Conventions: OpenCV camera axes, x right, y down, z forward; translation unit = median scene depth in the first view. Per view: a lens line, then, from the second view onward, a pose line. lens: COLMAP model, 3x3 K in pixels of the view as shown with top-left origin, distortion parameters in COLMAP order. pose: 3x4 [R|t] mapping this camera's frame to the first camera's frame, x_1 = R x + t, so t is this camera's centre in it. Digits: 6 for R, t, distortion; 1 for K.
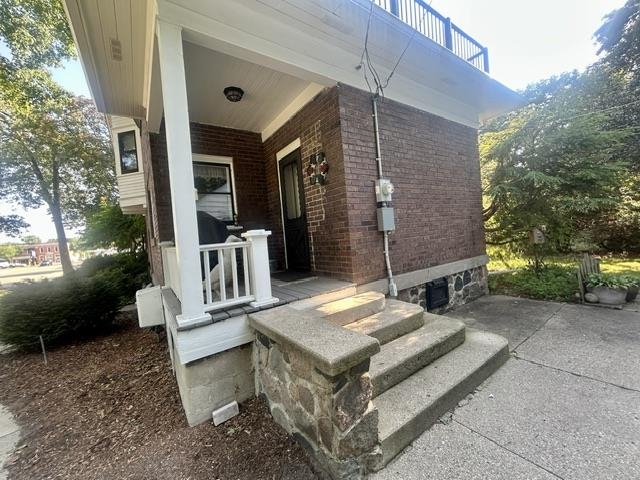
lens RADIAL K [[259.0, 0, 319.2], [0, 259.0, 237.7], [0, 0, 1]] dist [0.001014, -0.000370]
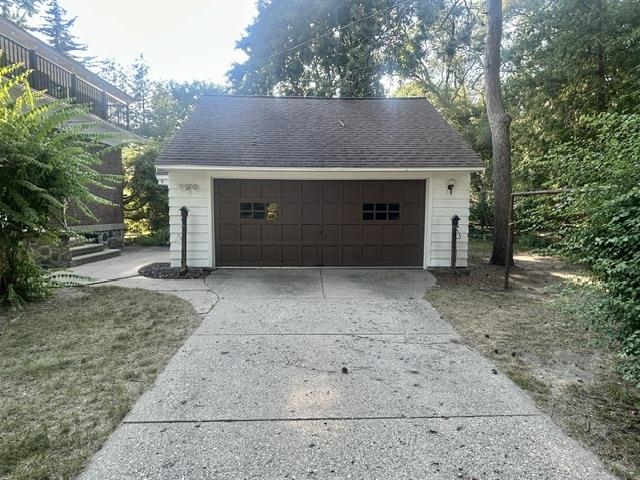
lens RADIAL K [[354.0, 0, 318.0], [0, 354.0, 238.5], [0, 0, 1]] dist [-0.001130, 0.001534]
pose [[0.551621, 0.012721, 0.833998, -0.942791], [-0.034968, 0.999357, 0.007885, 0.162128], [-0.833361, -0.033512, 0.551712, -2.157903]]
